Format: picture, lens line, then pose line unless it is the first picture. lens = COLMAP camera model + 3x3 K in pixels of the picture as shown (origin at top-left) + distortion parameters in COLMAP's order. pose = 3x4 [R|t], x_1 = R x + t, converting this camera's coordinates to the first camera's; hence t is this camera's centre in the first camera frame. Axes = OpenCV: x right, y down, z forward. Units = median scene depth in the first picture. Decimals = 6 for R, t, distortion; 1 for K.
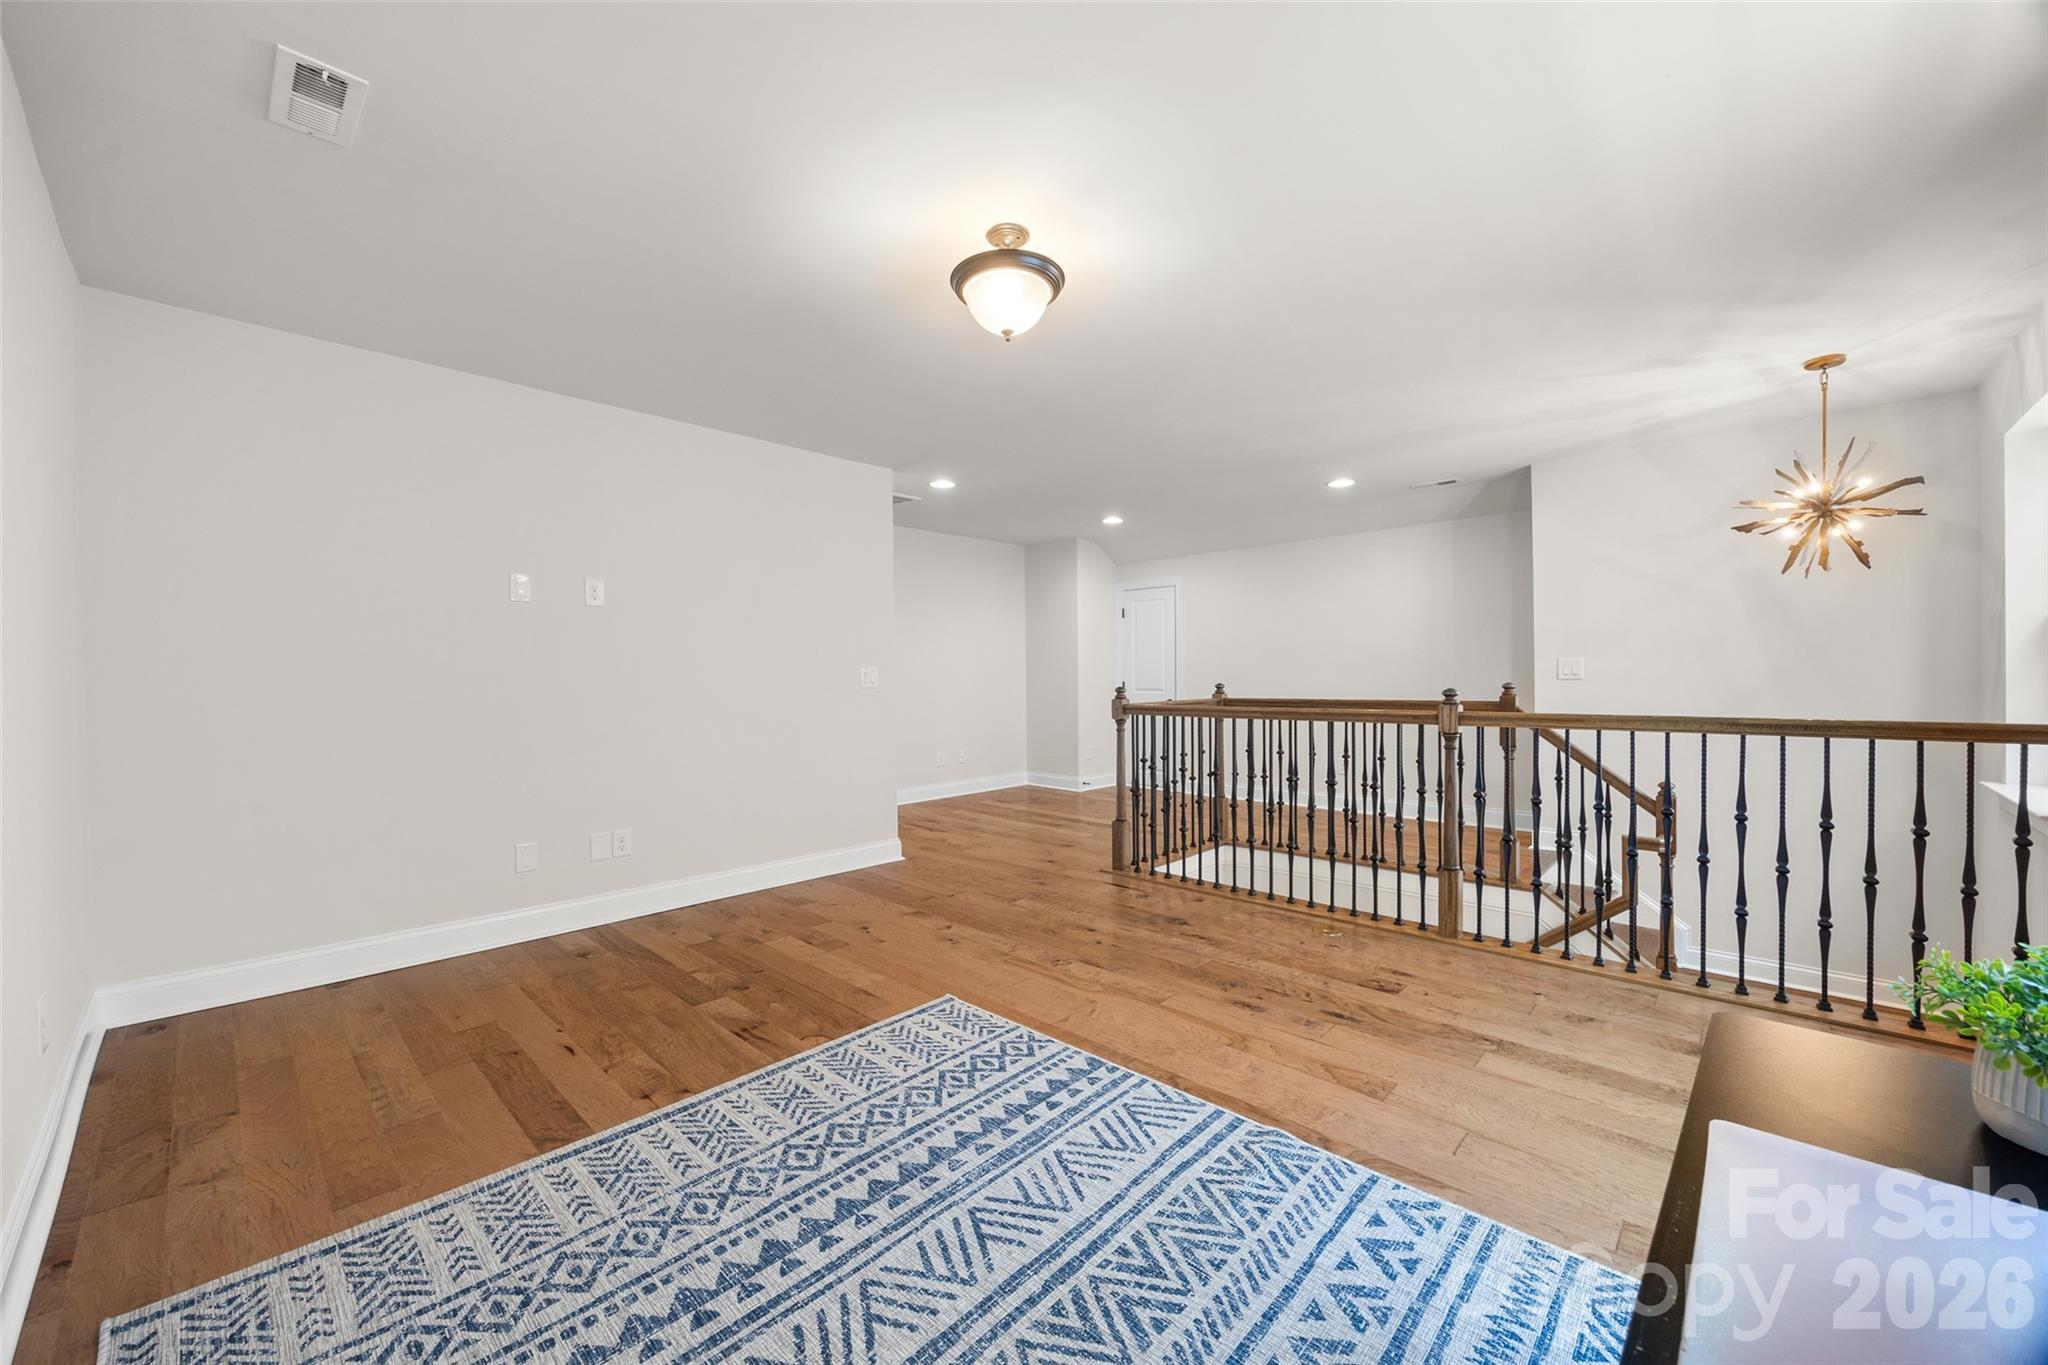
lens RADIAL K [[781.8, 0, 1045.8], [0, 781.8, 666.8], [0, 0, 1]] dist [-0.000550, -0.000163]
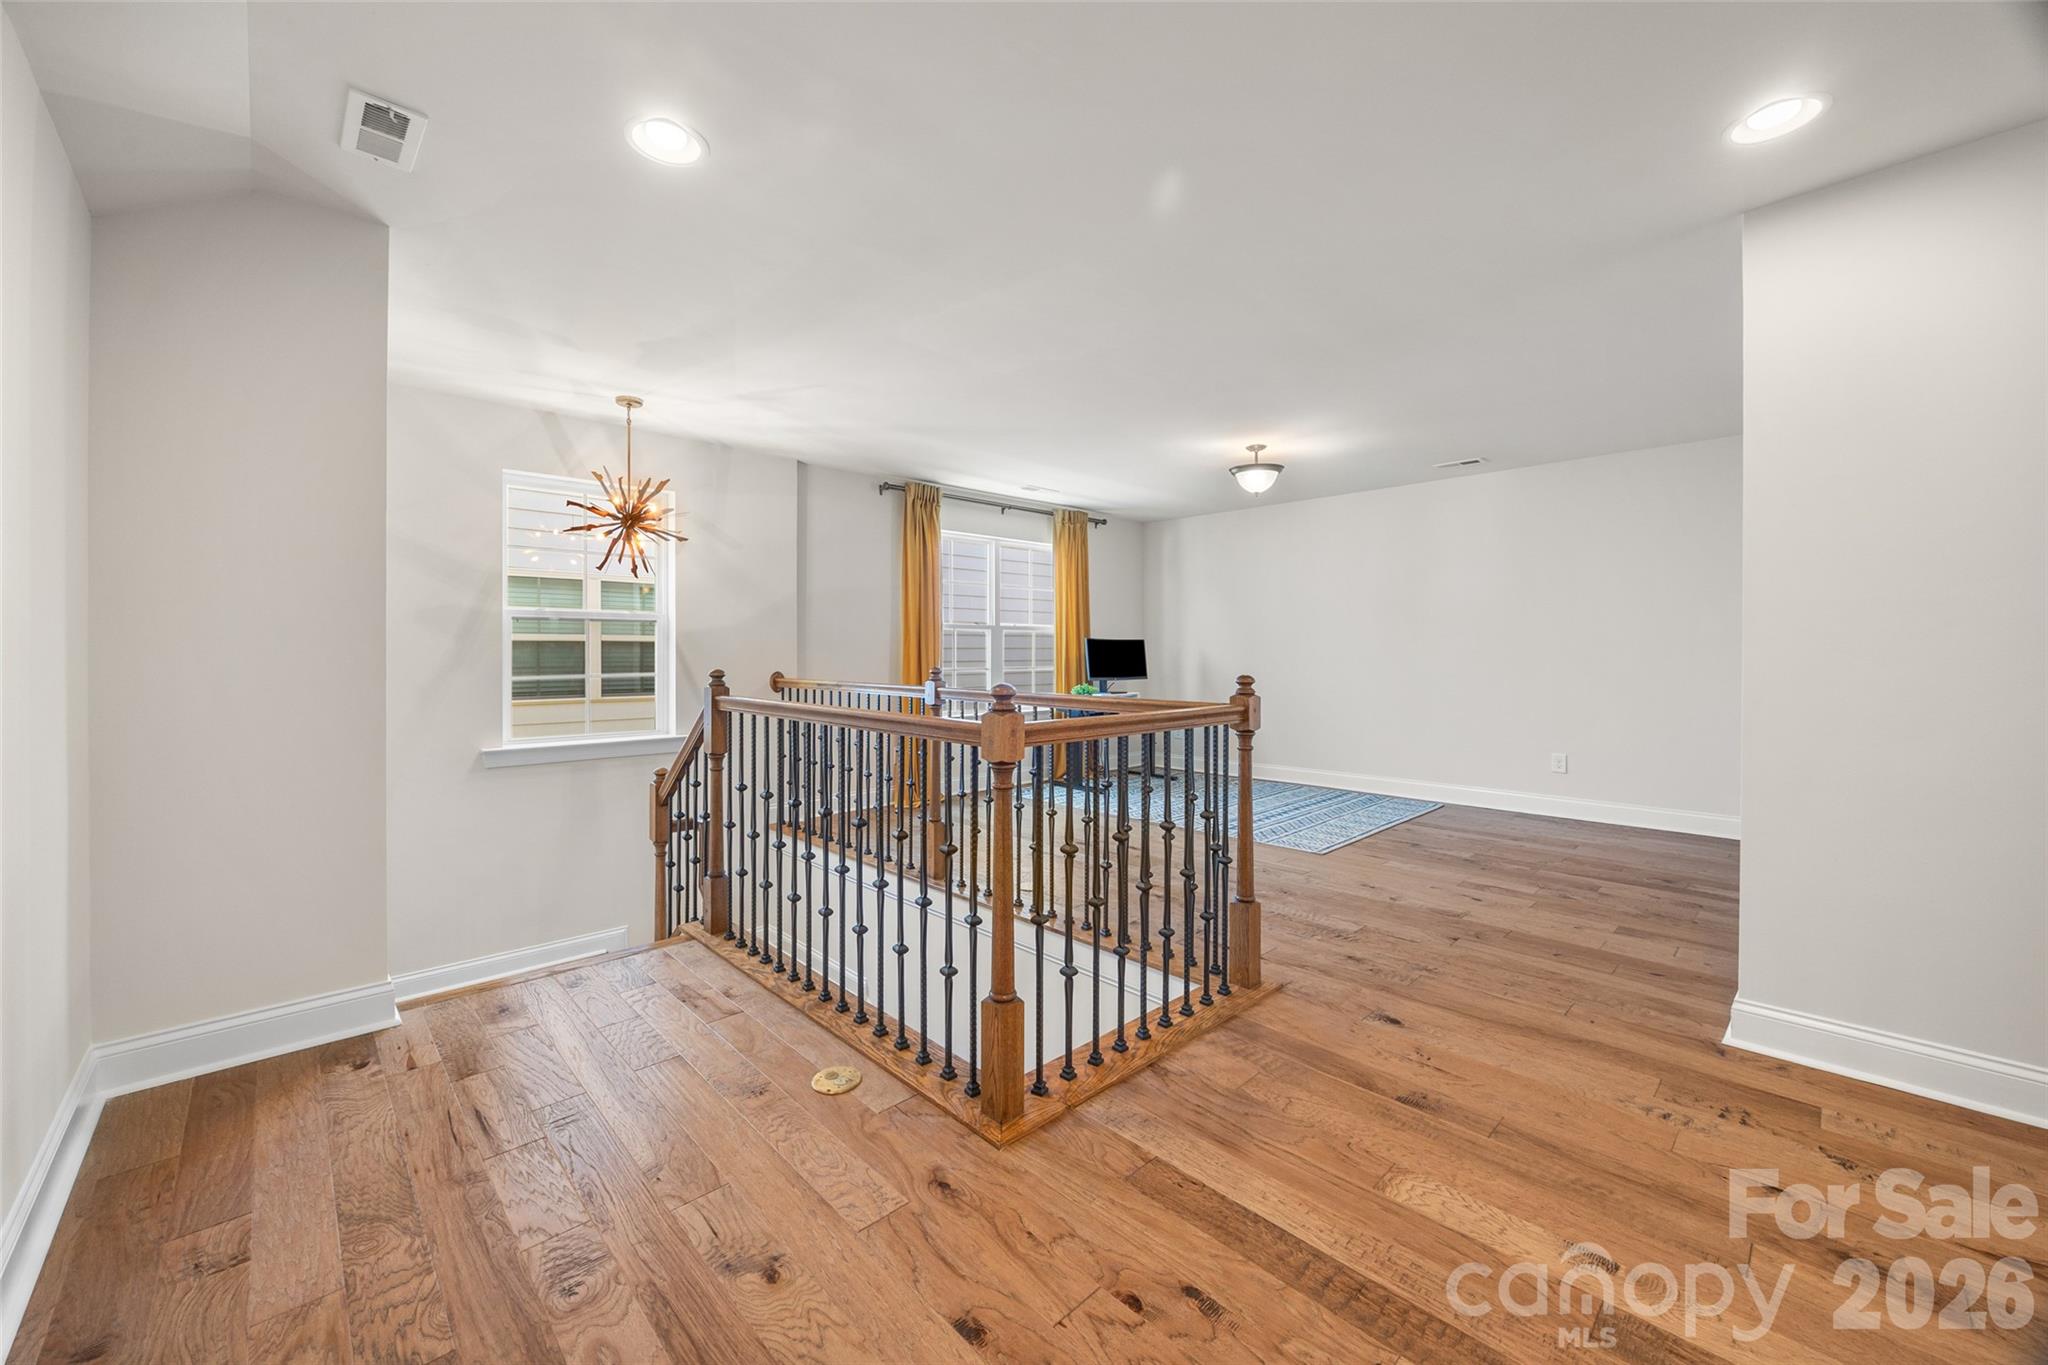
lens RADIAL K [[781.8, 0, 1045.8], [0, 781.8, 666.8], [0, 0, 1]] dist [-0.000550, -0.000163]
pose [[-0.999006, 0.010050, 0.043426, 0.466233], [0.010643, 0.999853, 0.013451, 0.019575], [-0.043284, 0.013900, -0.998966, 3.380711]]
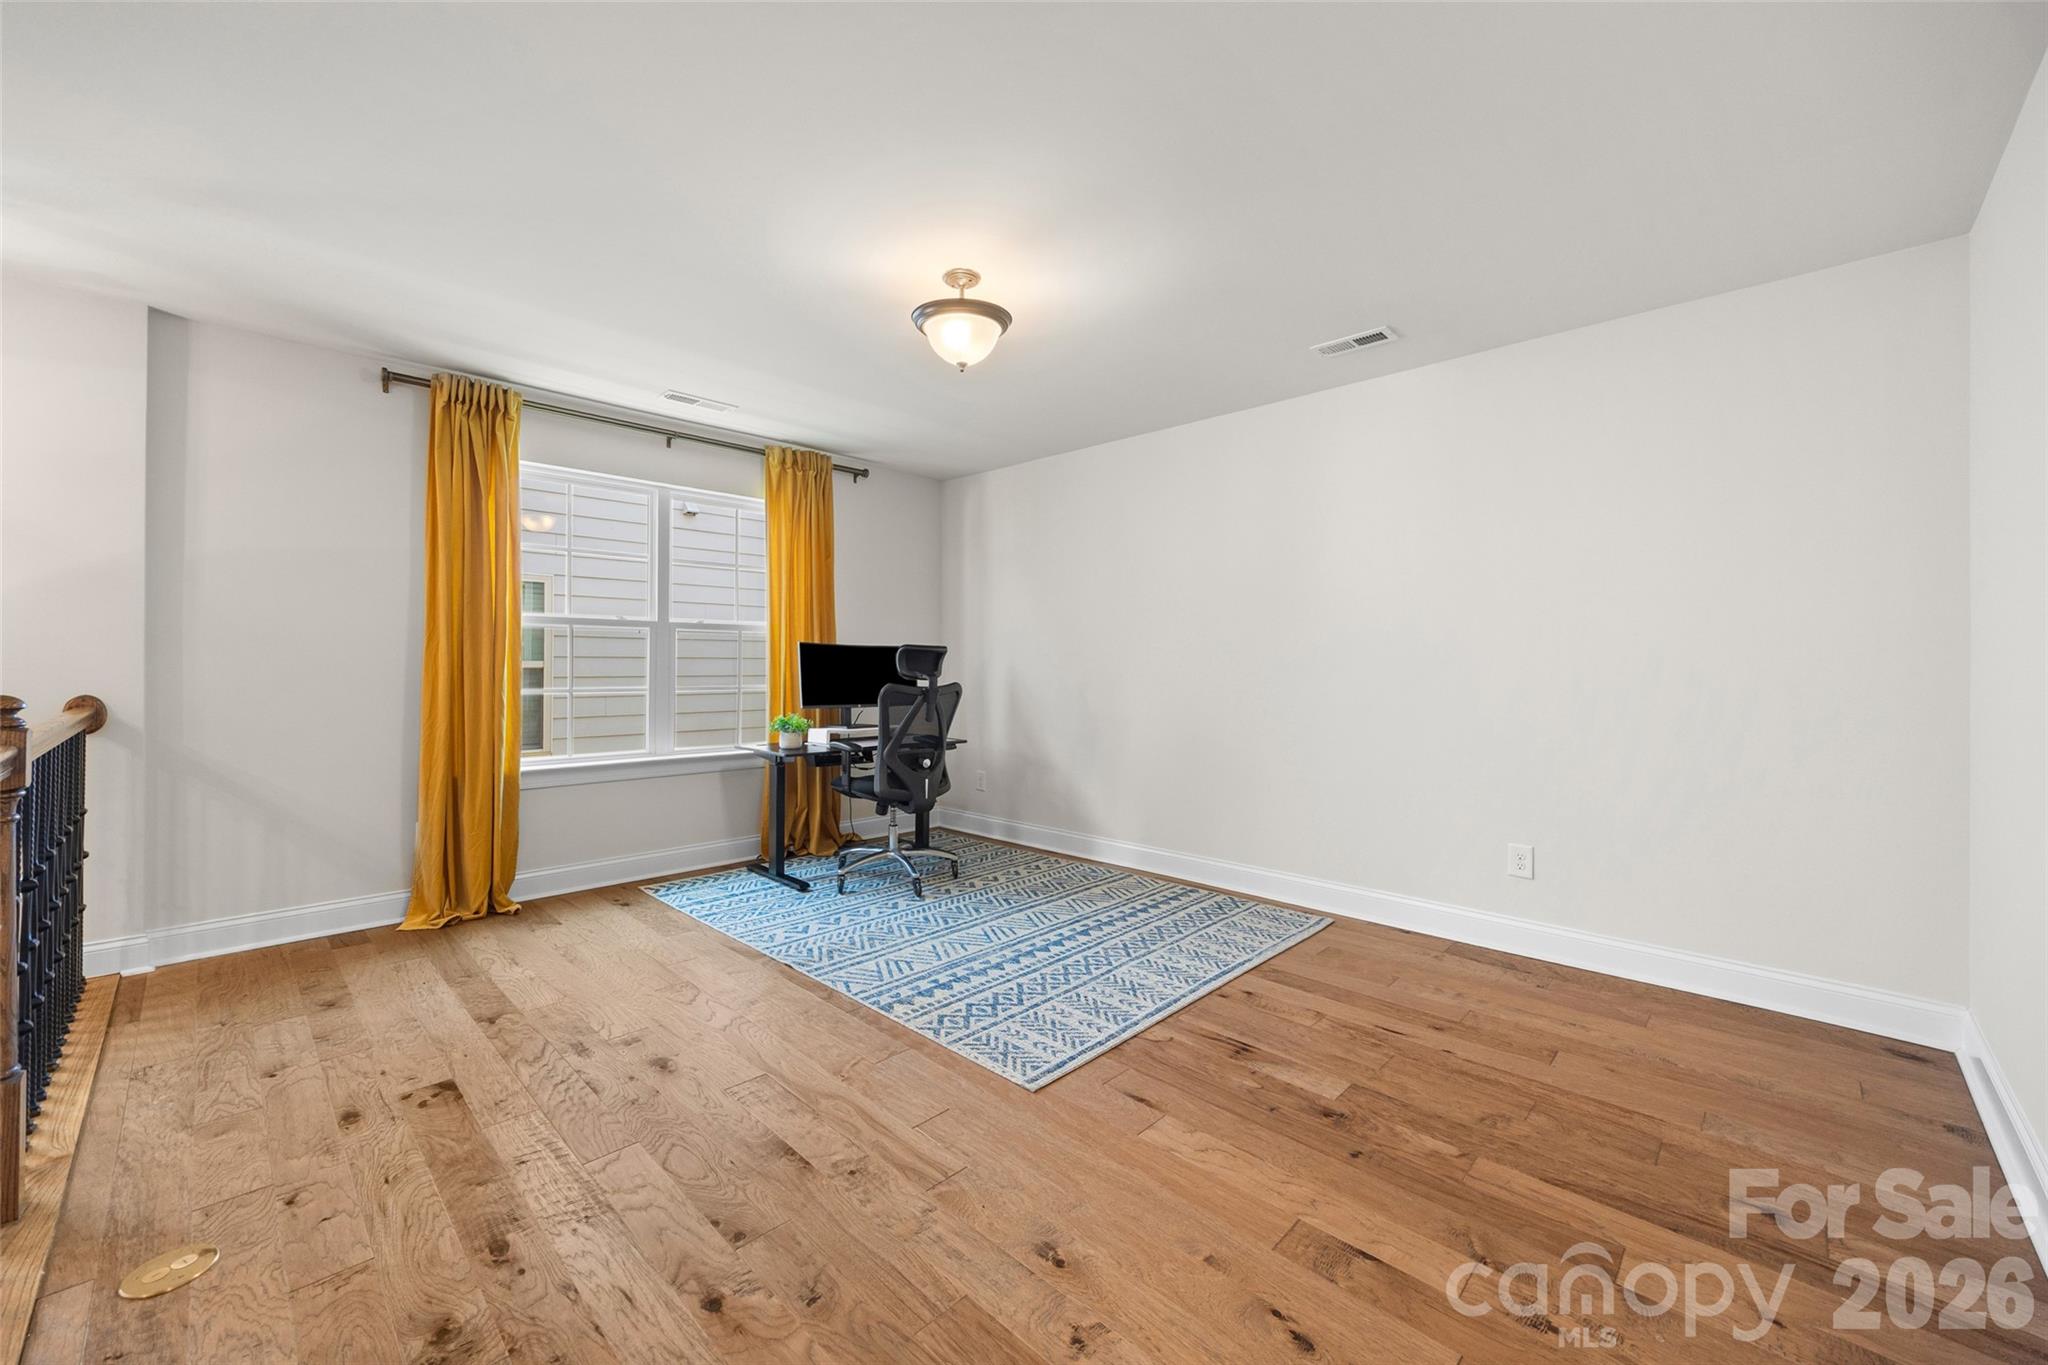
lens RADIAL K [[791.6, 0, 1024.0], [0, 791.6, 682.5], [0, 0, 1]] dist [-0.001317, -0.000157]
pose [[-0.999530, 0.001359, 0.030631, -0.184117], [0.001836, 0.999878, 0.015537, 0.022728], [-0.030607, 0.015586, -0.999410, 2.300008]]
